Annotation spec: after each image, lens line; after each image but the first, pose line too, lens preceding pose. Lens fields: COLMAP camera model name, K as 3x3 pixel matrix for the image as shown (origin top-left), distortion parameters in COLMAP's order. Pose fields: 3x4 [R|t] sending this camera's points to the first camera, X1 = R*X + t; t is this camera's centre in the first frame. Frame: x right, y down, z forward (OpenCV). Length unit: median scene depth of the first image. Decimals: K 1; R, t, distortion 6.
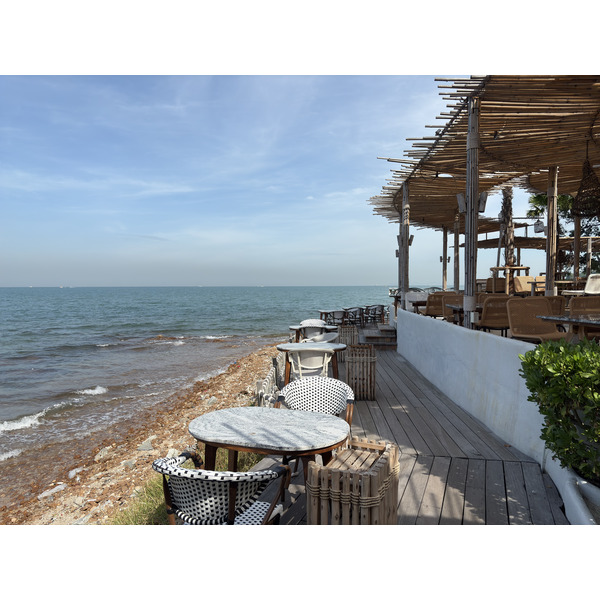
lens RADIAL K [[447.0, 0, 300.0], [0, 447.0, 300.0], [0, 0, 1]] dist [0.065821, -0.076995]
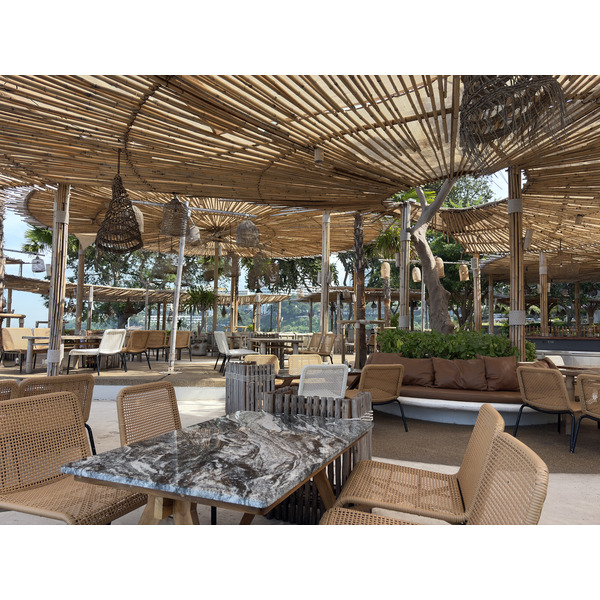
lens RADIAL K [[447.0, 0, 300.0], [0, 447.0, 300.0], [0, 0, 1]] dist [0.065821, -0.076995]
pose [[0.521187, 0.074562, 0.850179, 0.091323], [0.013132, 0.995358, -0.095345, -0.017187], [-0.853342, 0.060857, 0.517788, 0.191932]]
